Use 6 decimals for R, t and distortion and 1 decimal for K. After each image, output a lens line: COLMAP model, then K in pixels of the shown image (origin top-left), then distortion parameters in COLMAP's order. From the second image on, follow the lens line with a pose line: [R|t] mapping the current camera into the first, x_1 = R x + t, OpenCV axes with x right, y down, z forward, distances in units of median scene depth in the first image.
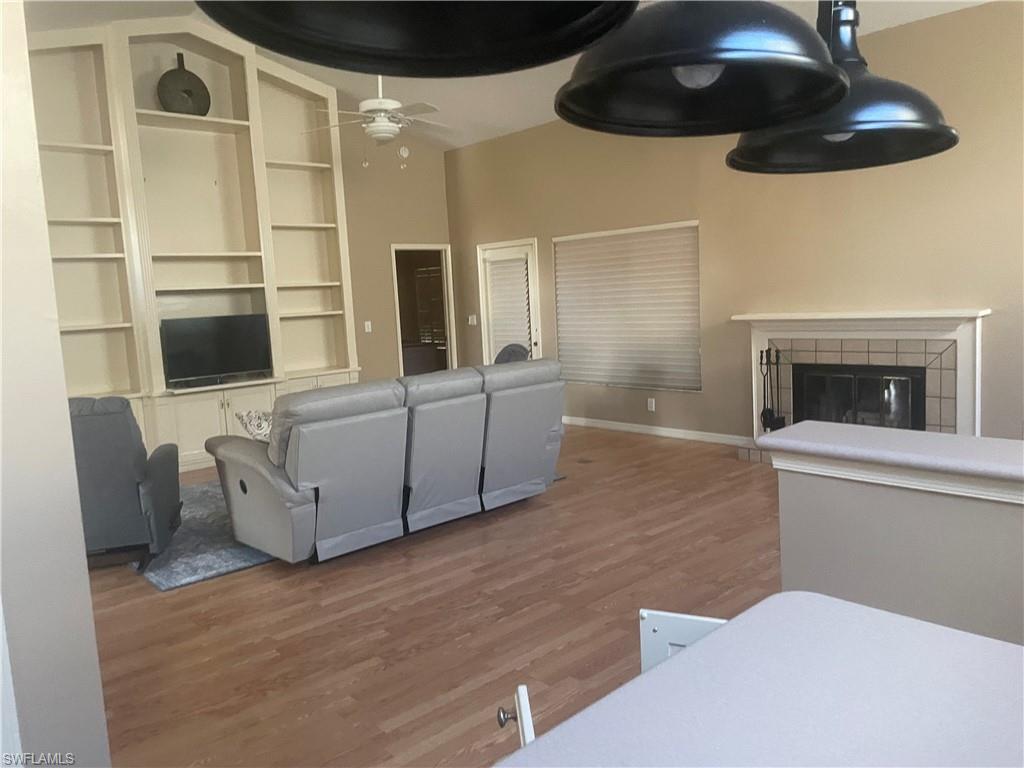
lens RADIAL K [[759.1, 0, 497.9], [0, 759.1, 385.3], [0, 0, 1]] dist [0.088998, -0.110502]
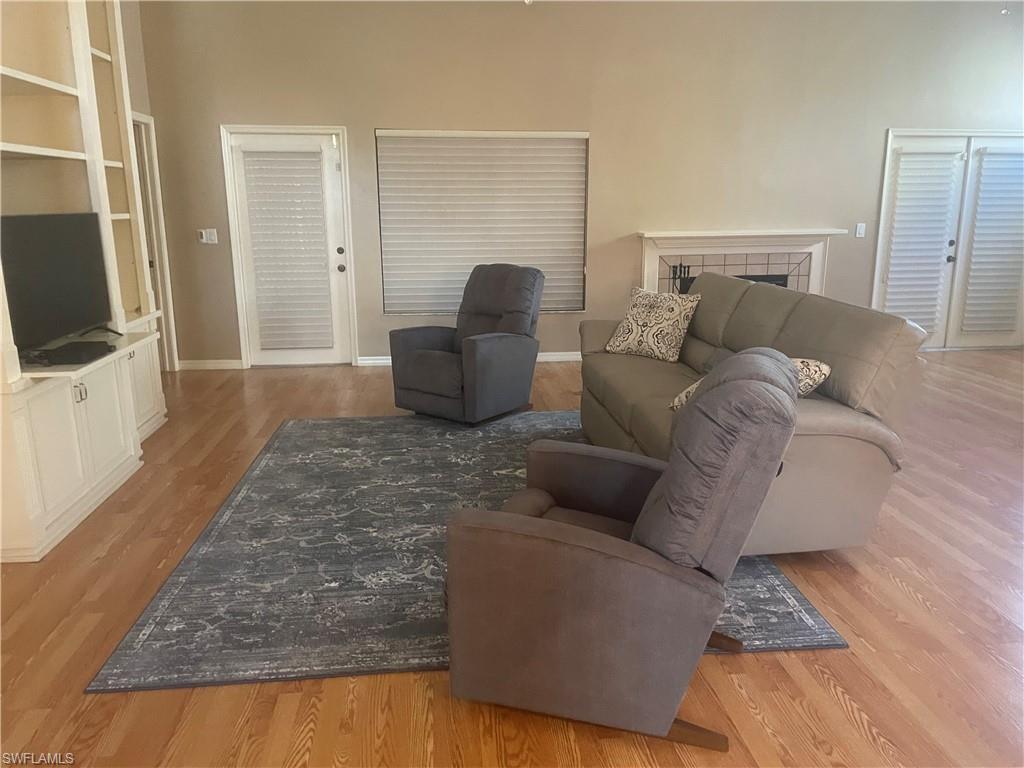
lens RADIAL K [[759.1, 0, 497.9], [0, 759.1, 385.3], [0, 0, 1]] dist [0.088998, -0.110502]
pose [[0.599356, -0.139205, 0.788285, -0.615510], [0.068378, 0.990067, 0.122849, -0.025641], [-0.797557, -0.019729, 0.602921, 0.499432]]
